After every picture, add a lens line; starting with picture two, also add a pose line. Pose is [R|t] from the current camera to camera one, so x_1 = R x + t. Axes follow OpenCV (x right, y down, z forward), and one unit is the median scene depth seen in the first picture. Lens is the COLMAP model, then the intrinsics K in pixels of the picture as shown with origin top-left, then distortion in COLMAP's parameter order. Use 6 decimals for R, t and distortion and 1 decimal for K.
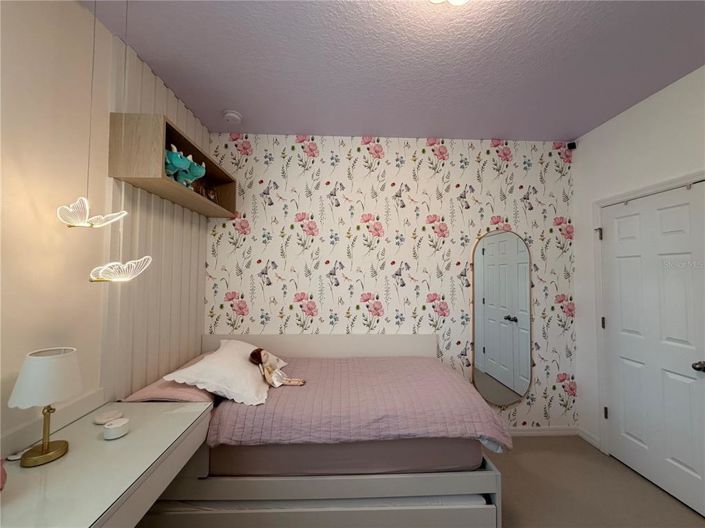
lens RADIAL K [[334.7, 0, 353.3], [0, 334.7, 266.5], [0, 0, 1]] dist [-0.001258, -0.000267]
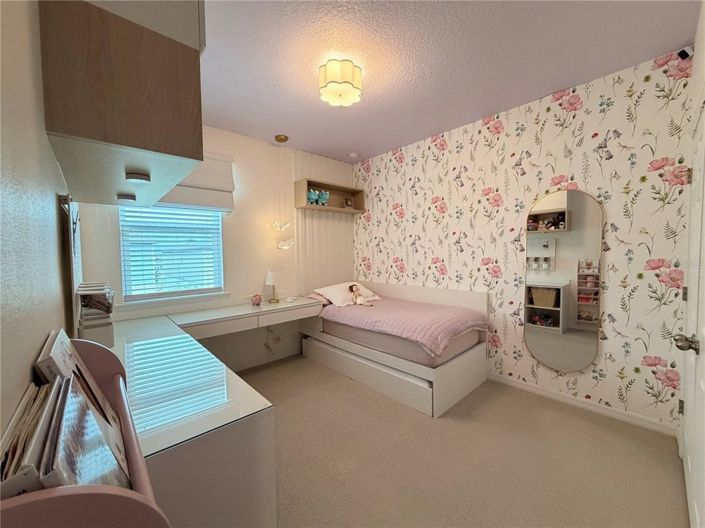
lens RADIAL K [[281.7, 0, 351.6], [0, 281.7, 261.5], [0, 0, 1]] dist [0.000053, -0.000435]
pose [[0.642783, 0.011072, -0.765969, 0.680988], [0.057255, 0.996405, 0.062449, 0.006833], [0.763906, -0.083997, 0.639838, 0.026504]]
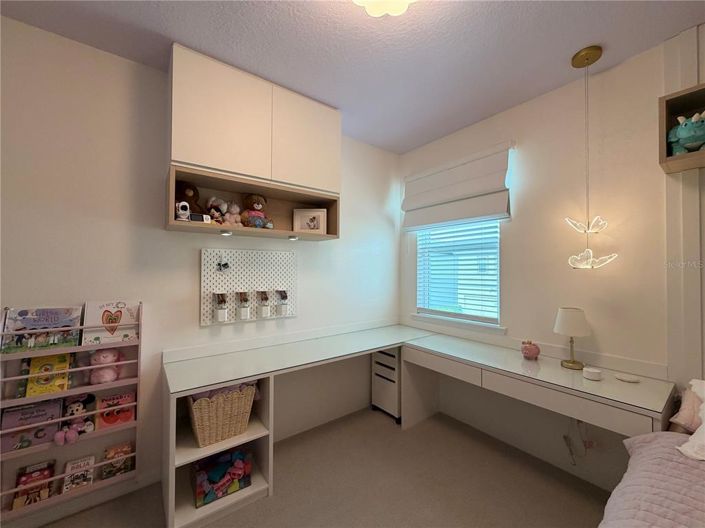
lens RADIAL K [[281.7, 0, 352.7], [0, 281.7, 264.7], [0, 0, 1]] dist [0.000053, -0.000435]
pose [[-0.824545, -0.018402, -0.565497, 0.360536], [0.019930, 0.997906, -0.061533, 0.027372], [0.565445, -0.062007, -0.822452, 0.735350]]
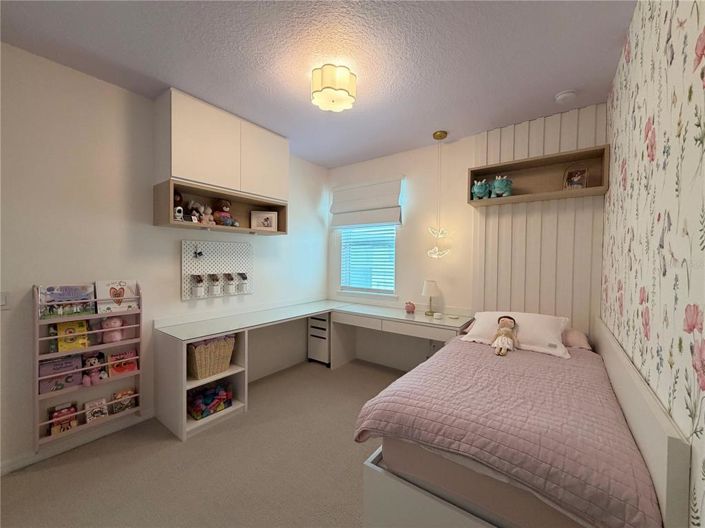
lens RADIAL K [[281.7, 0, 350.7], [0, 281.7, 264.2], [0, 0, 1]] dist [0.000053, -0.000435]
pose [[-0.634486, 0.002011, -0.772931, 0.618549], [0.026252, 0.999476, -0.018949, 0.043866], [0.772488, -0.032314, -0.634206, 0.929992]]
